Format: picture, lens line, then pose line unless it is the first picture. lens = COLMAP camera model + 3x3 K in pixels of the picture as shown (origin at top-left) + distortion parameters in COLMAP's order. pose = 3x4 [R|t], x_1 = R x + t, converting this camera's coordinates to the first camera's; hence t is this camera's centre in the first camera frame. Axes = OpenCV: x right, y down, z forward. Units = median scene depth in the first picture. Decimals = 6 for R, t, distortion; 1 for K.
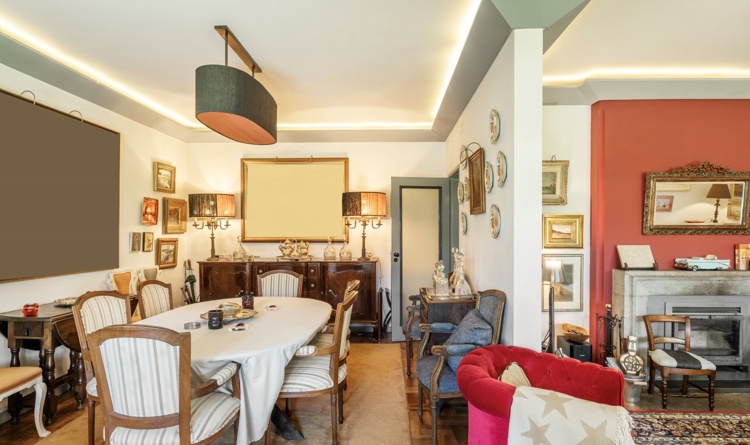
lens RADIAL K [[416.5, 0, 375.0], [0, 416.5, 222.5], [0, 0, 1]] dist [-0.000756, -0.000439]
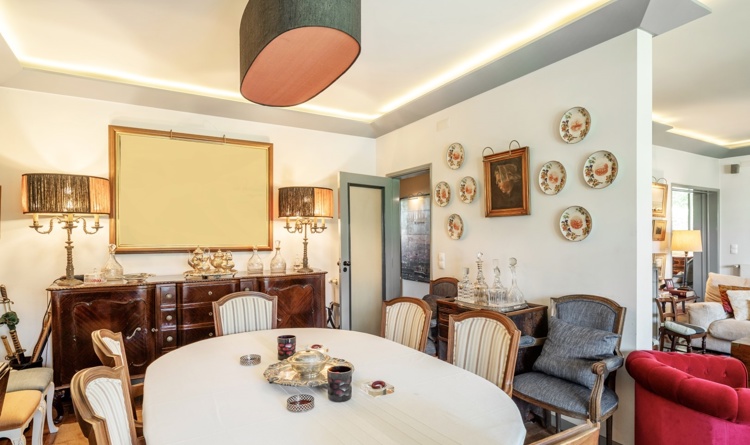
lens RADIAL K [[416.5, 0, 375.0], [0, 416.5, 222.5], [0, 0, 1]] dist [-0.000756, -0.000439]
pose [[0.838497, 0.015036, 0.544698, -0.350158], [-0.007438, 0.999842, -0.016151, 0.006481], [-0.544855, 0.009491, 0.838477, 0.245790]]
